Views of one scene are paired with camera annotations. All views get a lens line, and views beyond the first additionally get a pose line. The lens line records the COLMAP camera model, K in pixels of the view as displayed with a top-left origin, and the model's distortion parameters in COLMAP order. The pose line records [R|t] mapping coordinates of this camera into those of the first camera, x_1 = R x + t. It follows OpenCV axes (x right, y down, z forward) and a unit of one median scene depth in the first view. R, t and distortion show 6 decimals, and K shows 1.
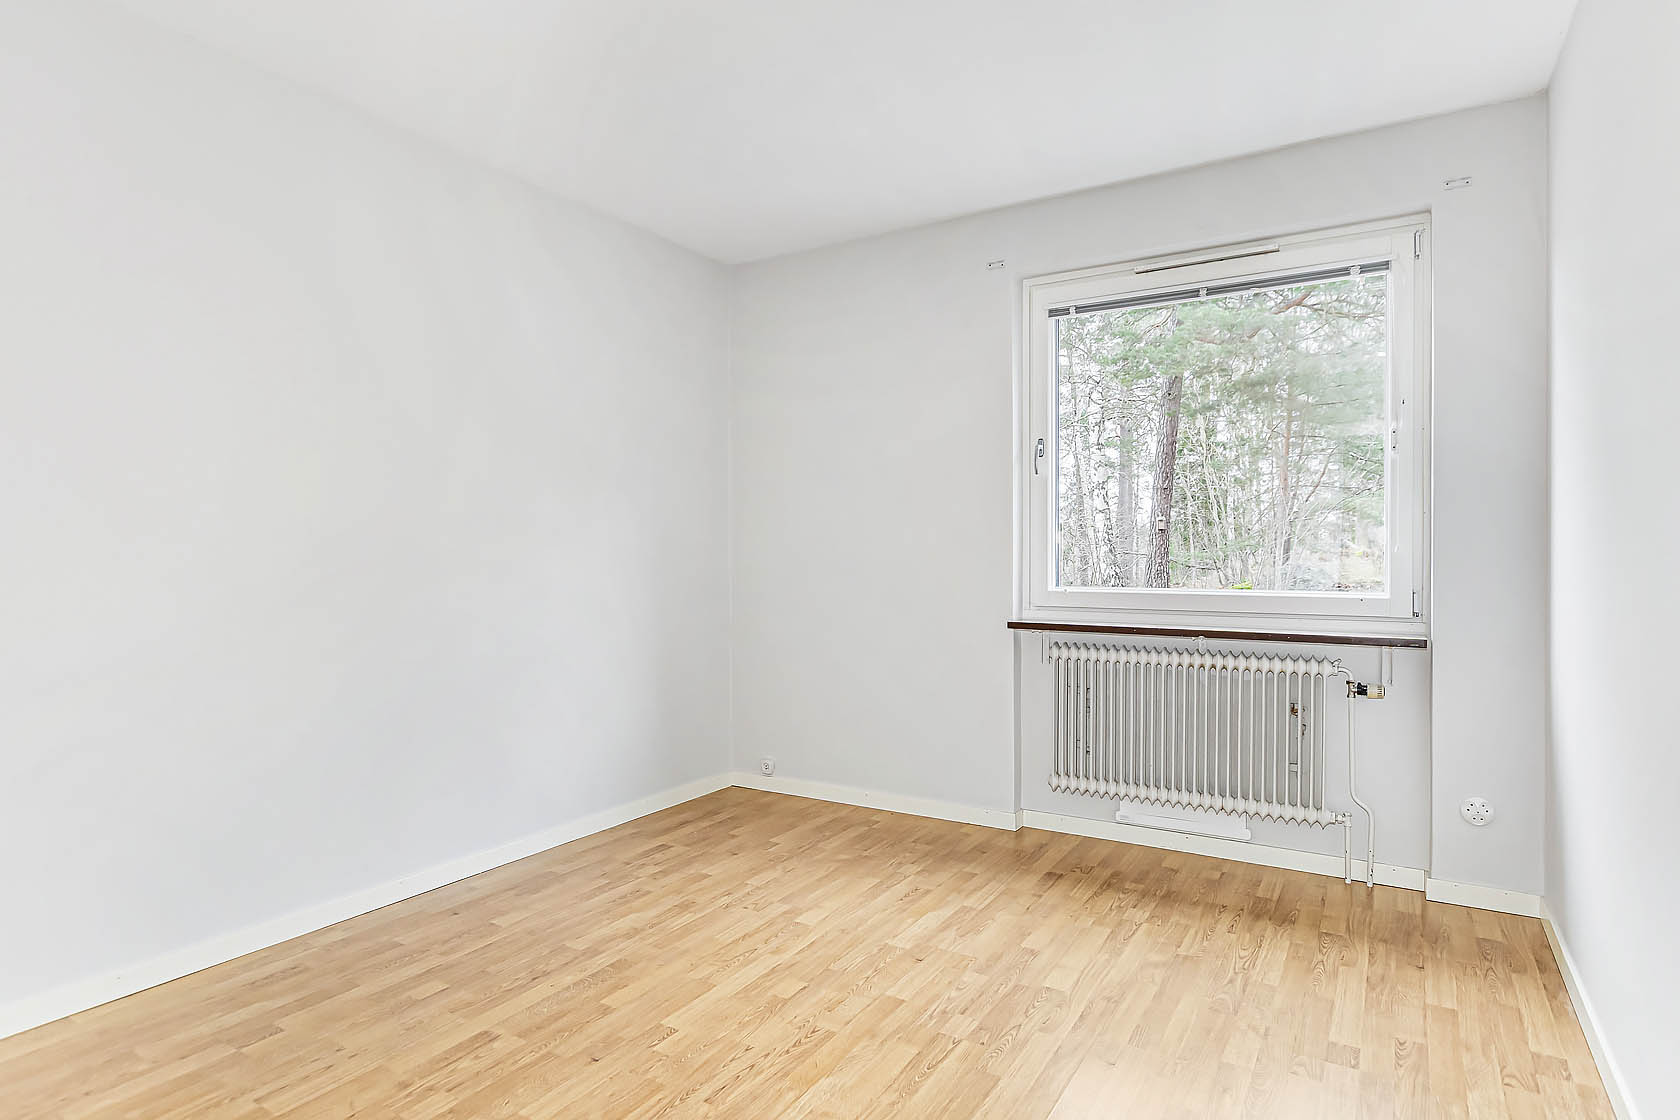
lens RADIAL K [[930.3, 0, 840.0], [0, 930.3, 560.0], [0, 0, 1]] dist [0.002419, 0.000792]
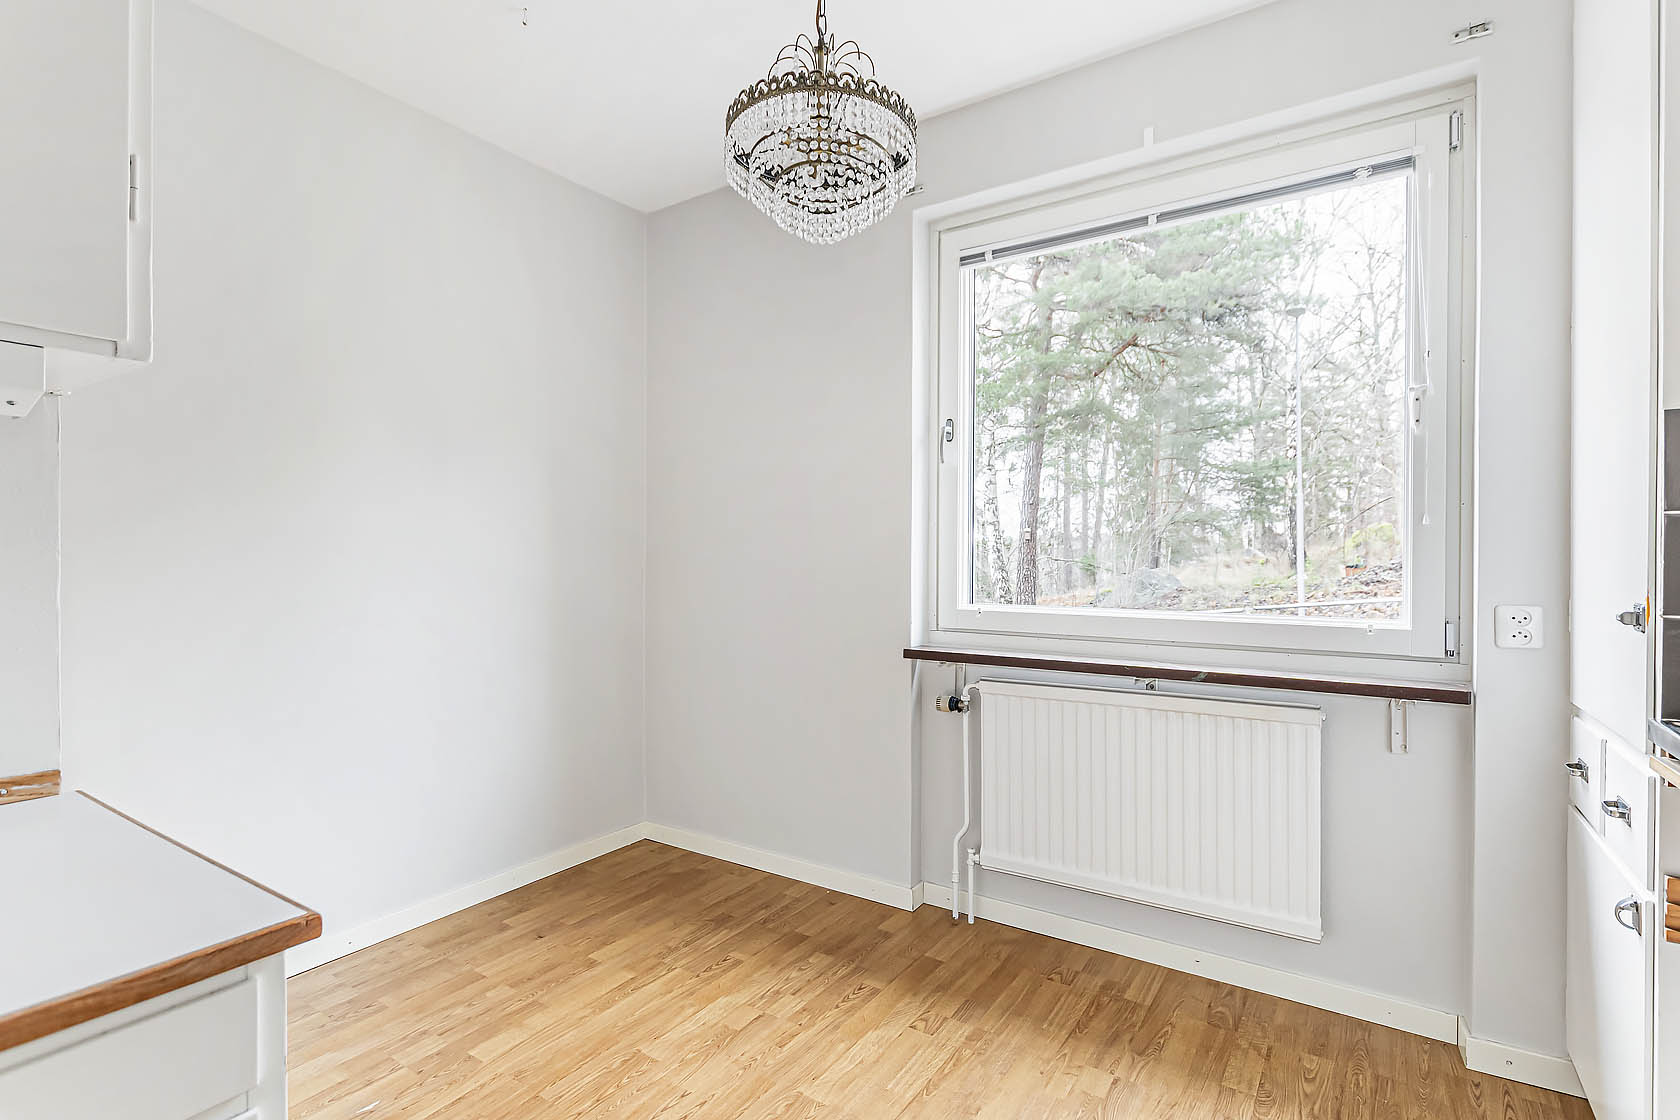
lens RADIAL K [[813.8, 0, 840.0], [0, 813.8, 560.0], [0, 0, 1]] dist [0.027000, -0.000081]
pose [[0.998175, 0.012952, -0.058990, 0.168504], [-0.013912, 0.999777, -0.015885, 0.004159], [0.058771, 0.016677, 0.998132, 0.301567]]
